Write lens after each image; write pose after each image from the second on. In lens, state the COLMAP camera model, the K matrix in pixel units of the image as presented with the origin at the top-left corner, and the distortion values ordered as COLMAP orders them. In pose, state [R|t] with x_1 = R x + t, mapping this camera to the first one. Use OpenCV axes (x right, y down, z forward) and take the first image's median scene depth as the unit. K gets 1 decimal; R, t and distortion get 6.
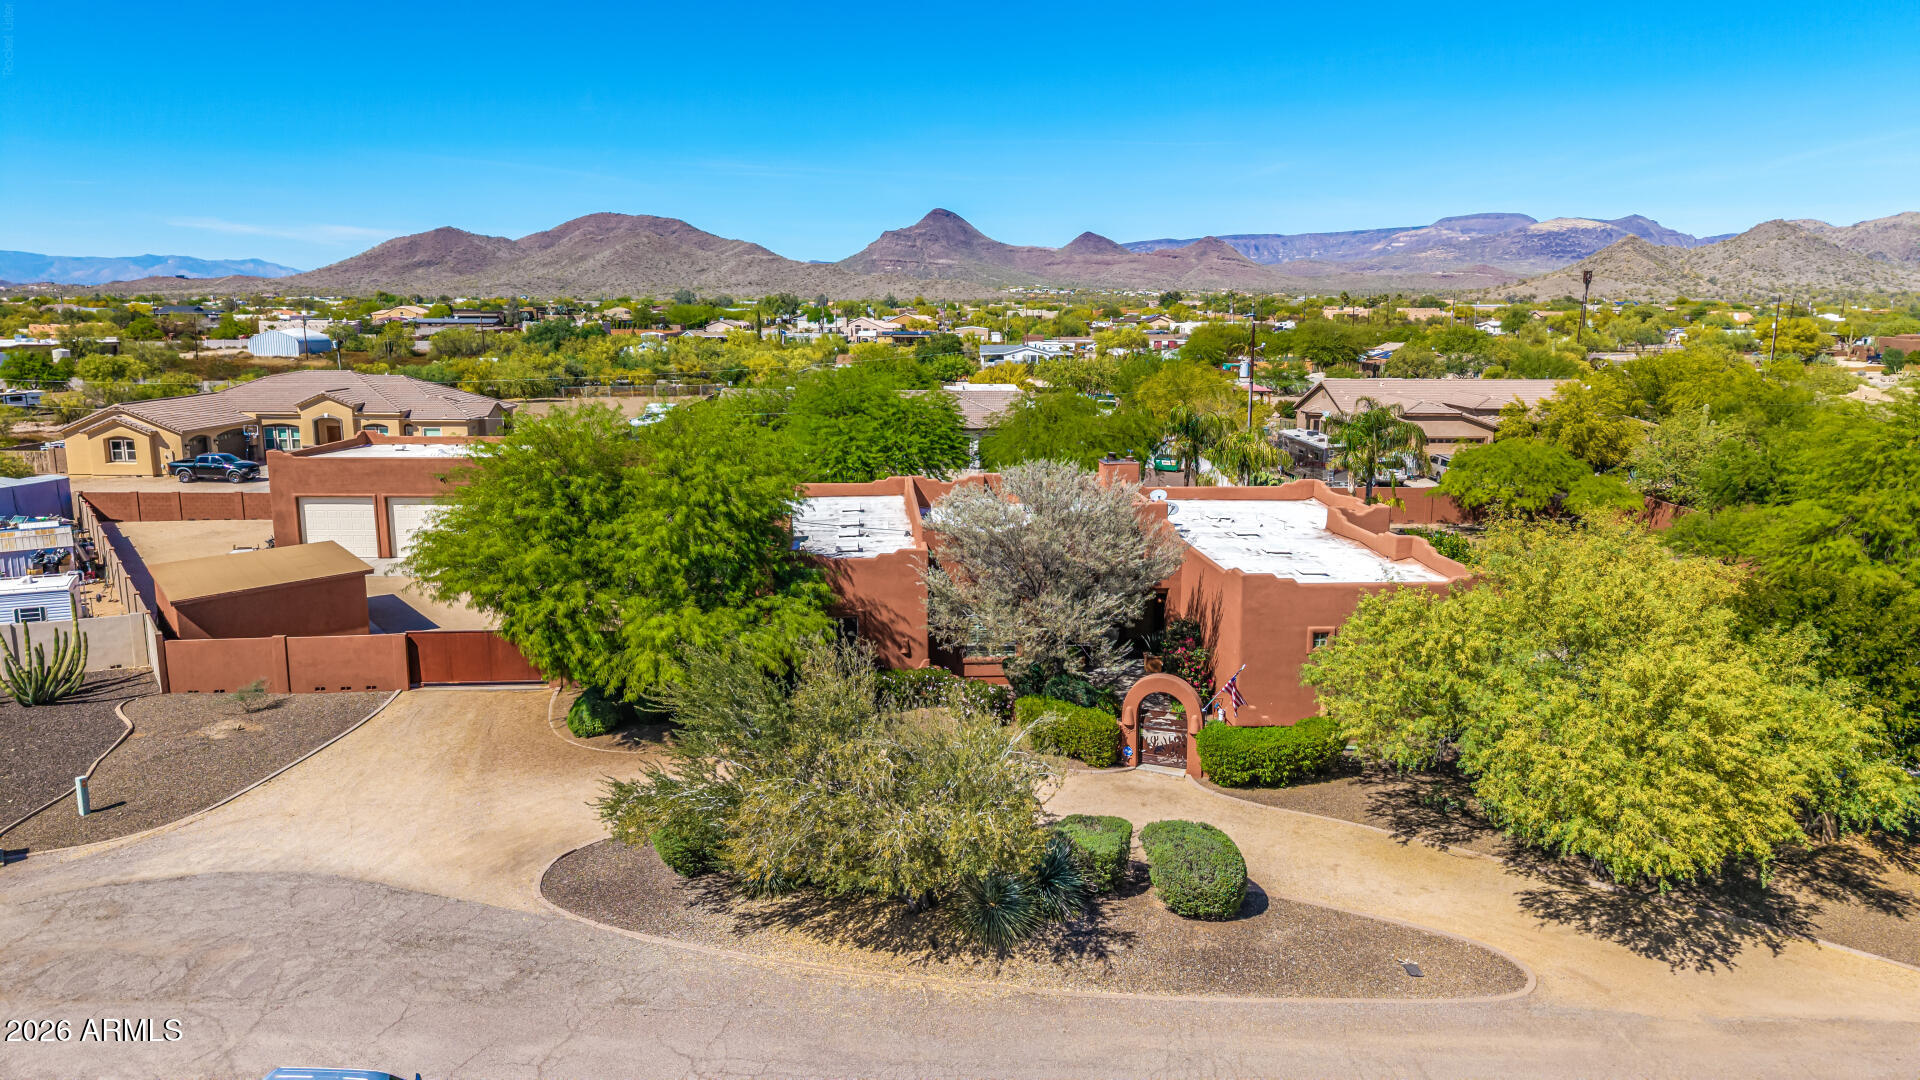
lens RADIAL K [[1301.2, 0, 971.7], [0, 1301.2, 517.9], [0, 0, 1]] dist [0.008146, -0.002909]
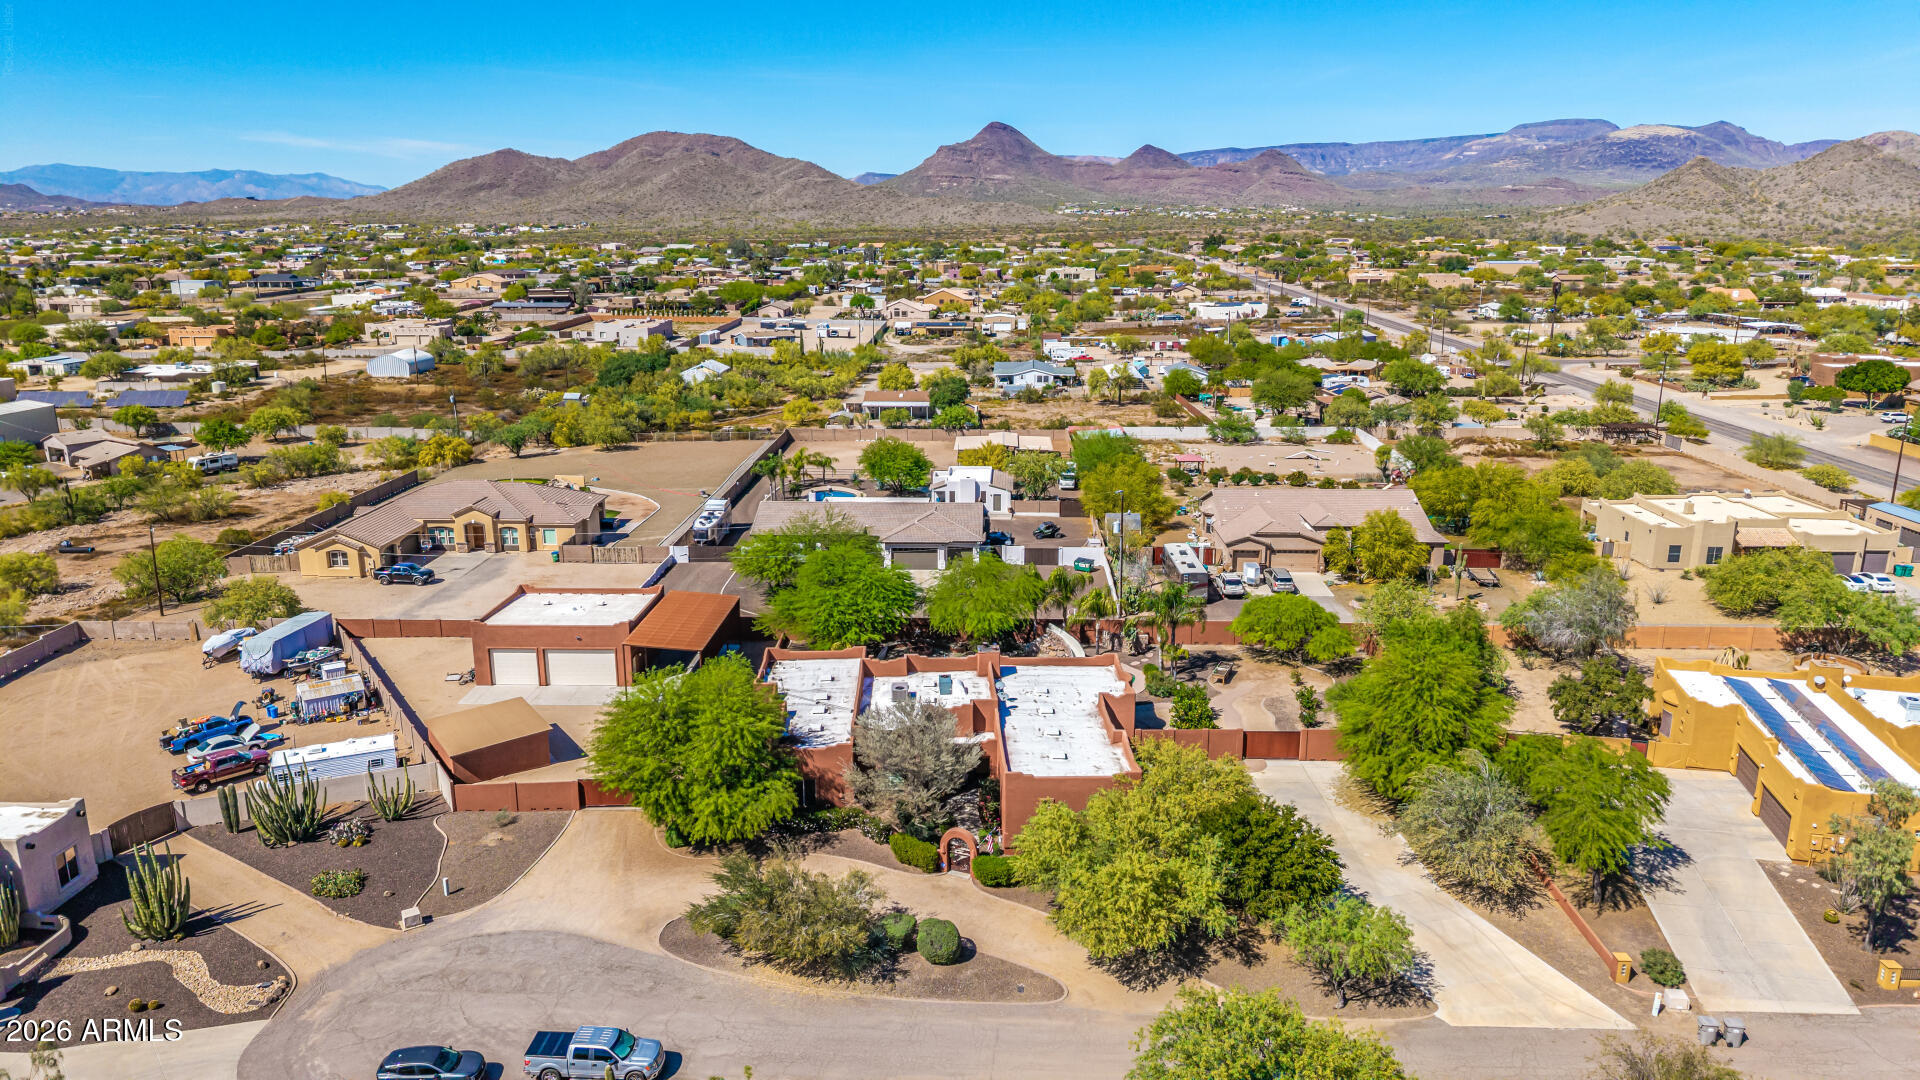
lens RADIAL K [[1301.2, 0, 965.0], [0, 1301.2, 541.5], [0, 0, 1]] dist [0.007703, -0.000841]
pose [[0.998744, 0.005044, -0.049842, 0.089491], [-0.000822, 0.996433, 0.084379, -0.172697], [0.050089, -0.084232, 0.995186, -0.337566]]
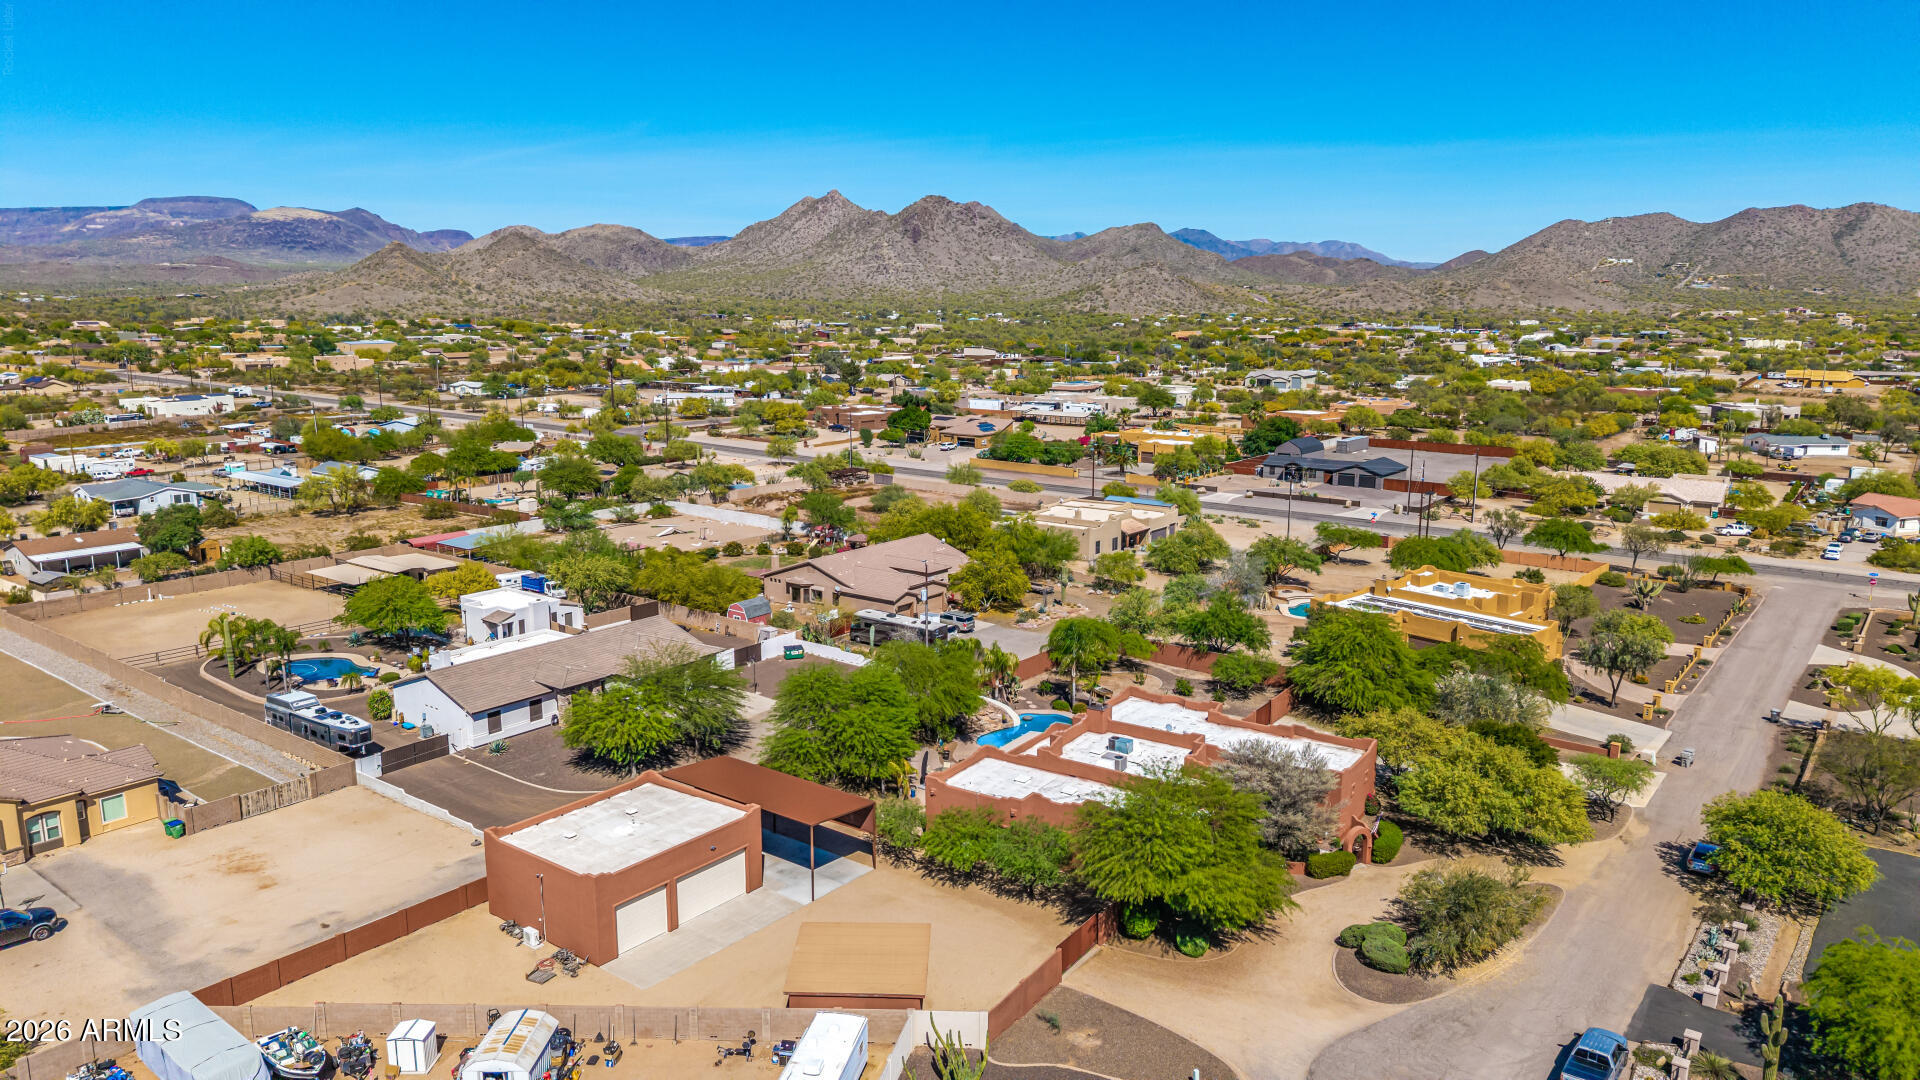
lens RADIAL K [[1270.8, 0, 967.7], [0, 1270.8, 534.7], [0, 0, 1]] dist [0.080730, -0.098939]
pose [[0.616626, -0.148619, 0.773101, -0.703819], [0.127558, 0.987904, 0.088172, -0.244054], [-0.776853, 0.044246, 0.628125, 0.021351]]
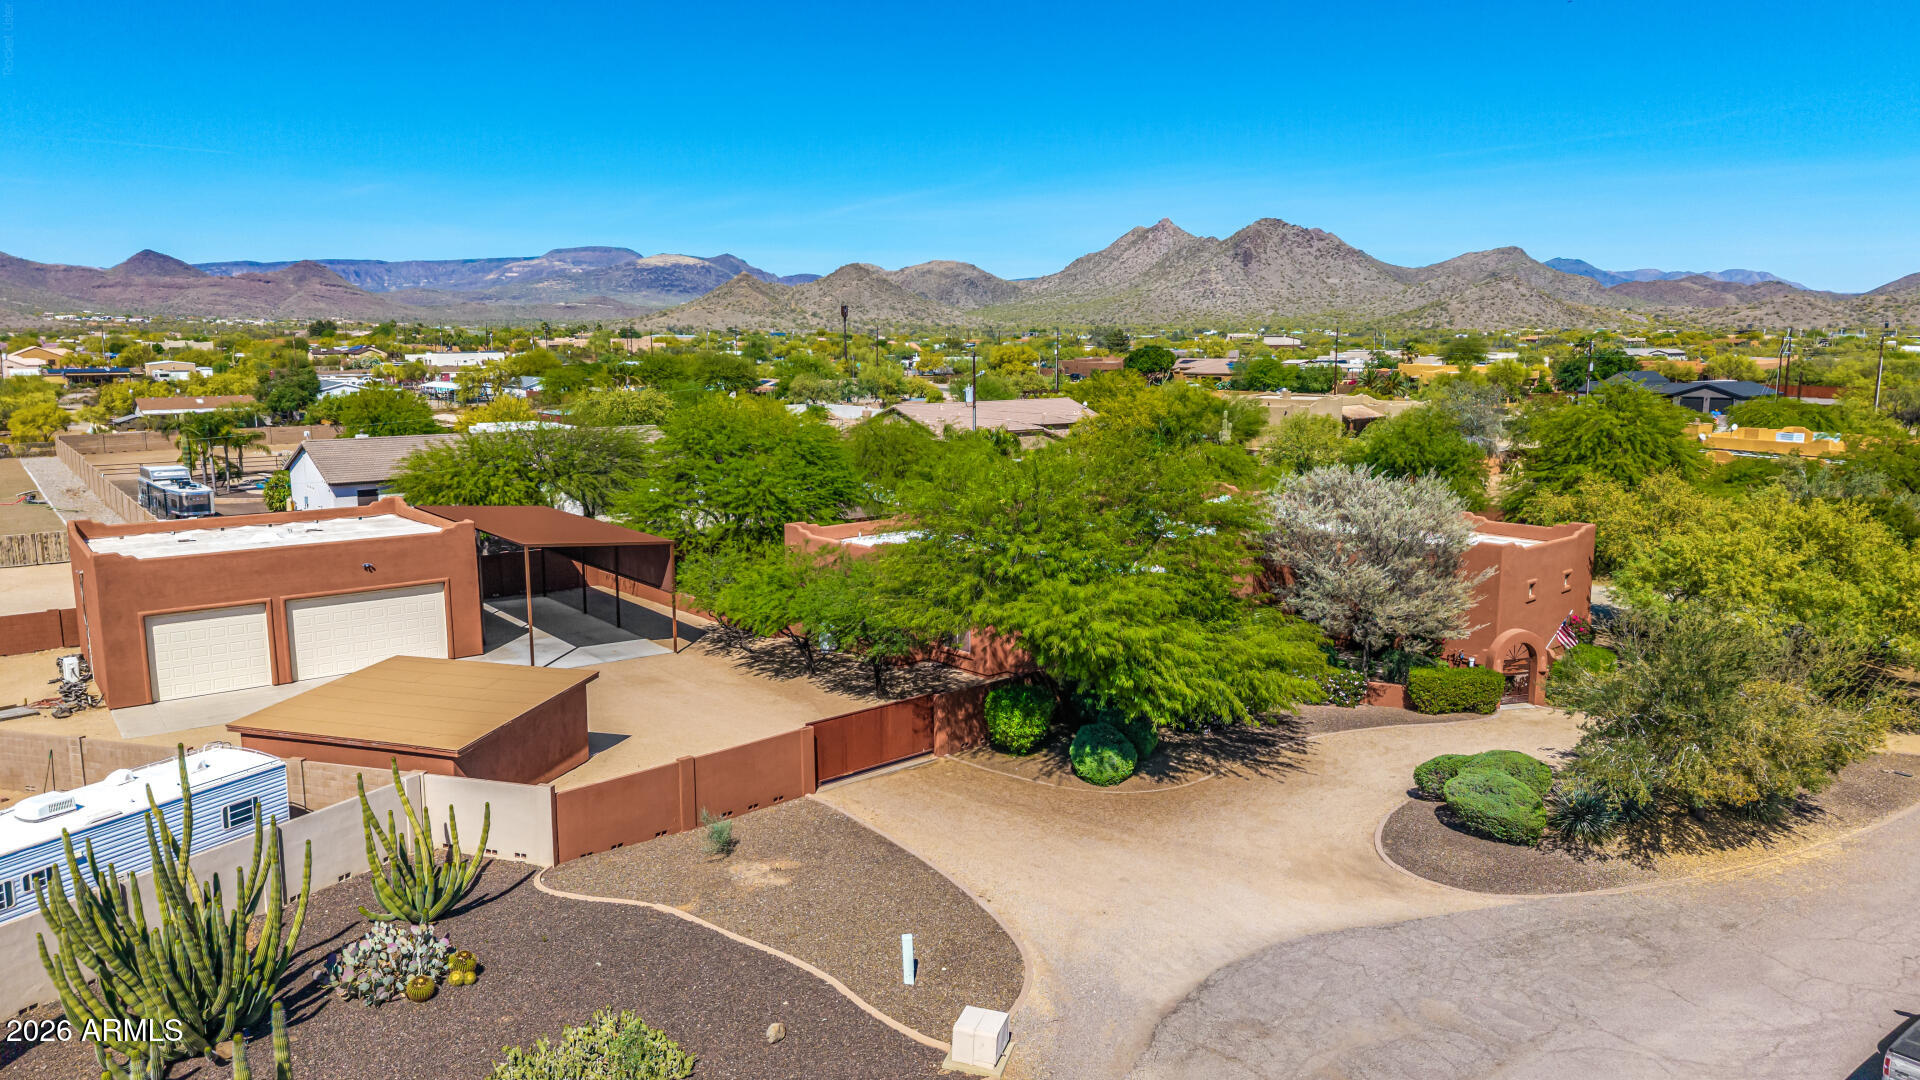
lens RADIAL K [[1301.2, 0, 971.7], [0, 1301.2, 517.9], [0, 0, 1]] dist [0.008146, -0.002909]
pose [[0.794950, -0.086928, 0.600415, -0.355681], [0.100409, 0.994884, 0.011097, -0.019021], [-0.598308, 0.051465, 0.799612, 0.106348]]
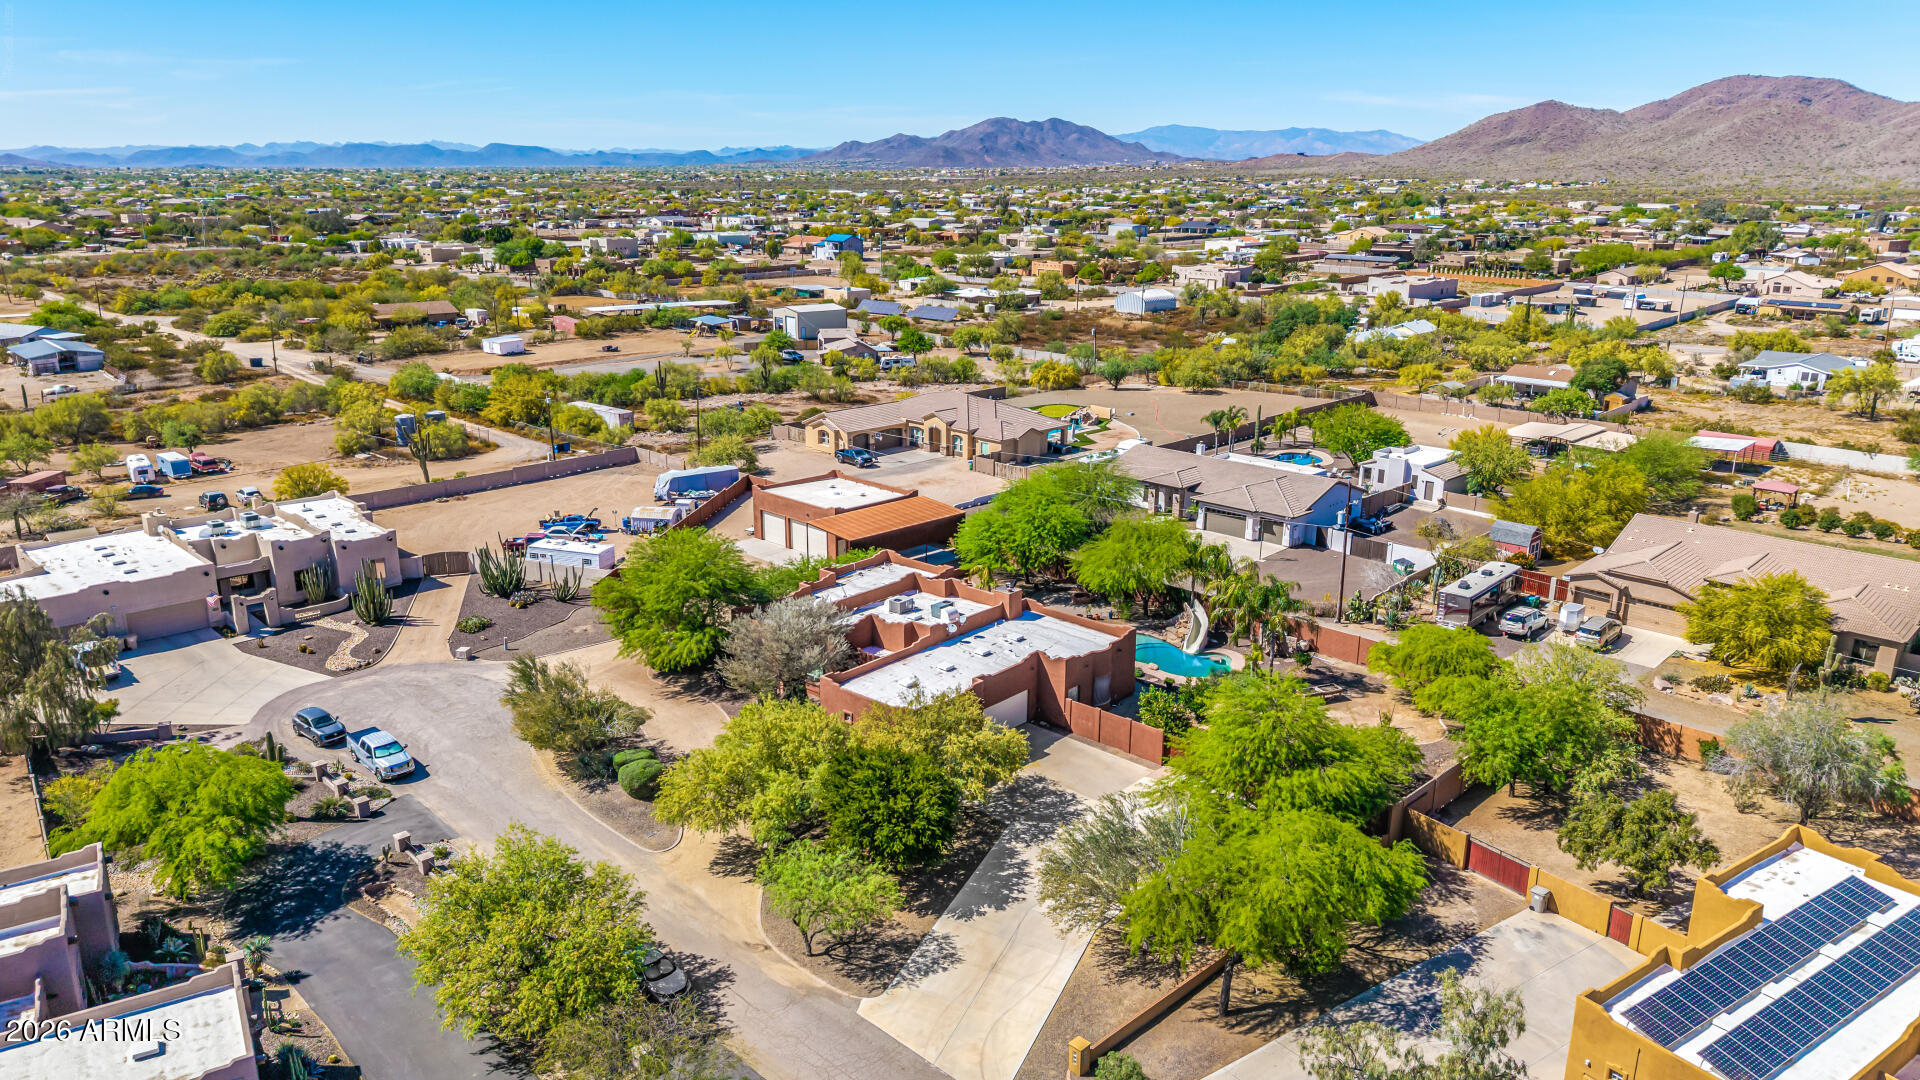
lens RADIAL K [[1311.8, 0, 932.2], [0, 1311.8, 510.3], [0, 0, 1]] dist [0.048115, -0.057476]
pose [[0.688266, 0.180417, -0.702666, 0.652581], [-0.118633, 0.983534, 0.136331, -0.195289], [0.715693, -0.010473, 0.698336, -0.128926]]
